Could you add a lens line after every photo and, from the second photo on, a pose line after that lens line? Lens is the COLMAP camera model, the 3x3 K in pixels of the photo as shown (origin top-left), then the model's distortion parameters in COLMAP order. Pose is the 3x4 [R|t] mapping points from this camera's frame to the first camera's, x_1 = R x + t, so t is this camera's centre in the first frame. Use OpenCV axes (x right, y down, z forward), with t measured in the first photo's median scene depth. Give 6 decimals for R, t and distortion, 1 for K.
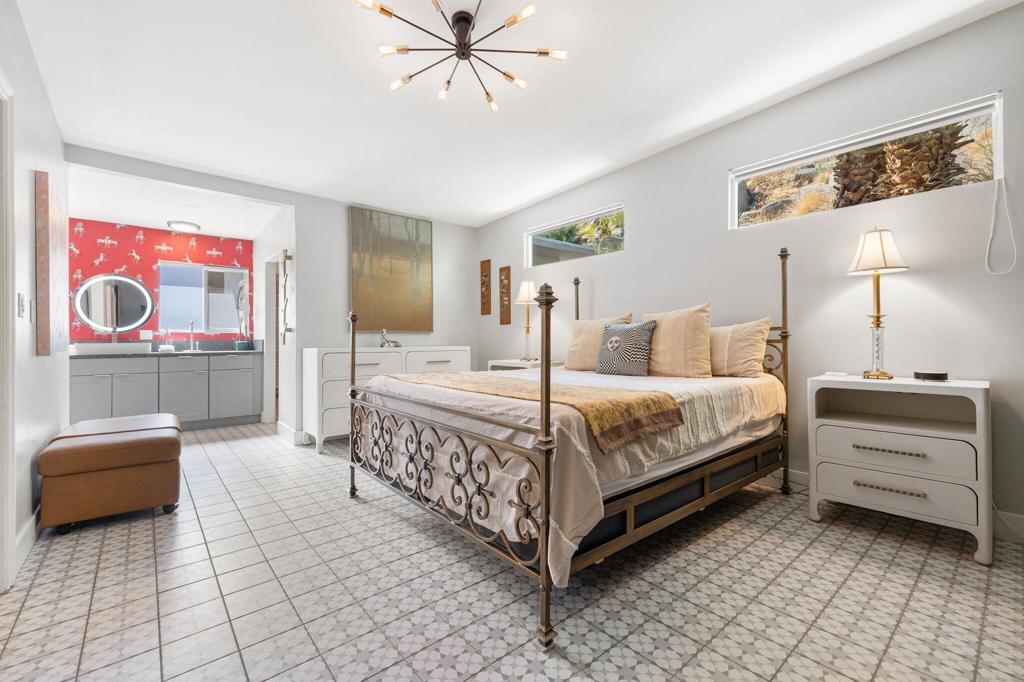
lens RADIAL K [[429.5, 0, 512.5], [0, 429.5, 341.8], [0, 0, 1]] dist [0.002074, 0.000101]
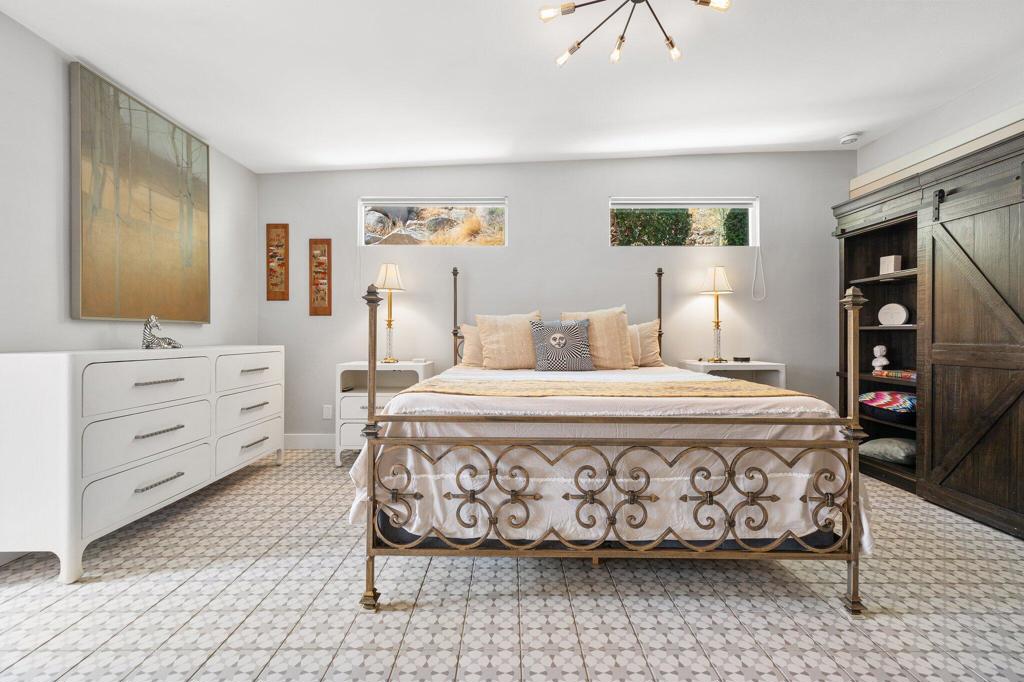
lens RADIAL K [[430.8, 0, 511.1], [0, 430.8, 337.5], [0, 0, 1]] dist [-0.000210, 0.000583]
pose [[0.651847, 0.000935, 0.758350, -0.420283], [0.000742, 0.999998, -0.001870, -0.000726], [-0.758350, 0.001782, 0.651845, 0.295688]]
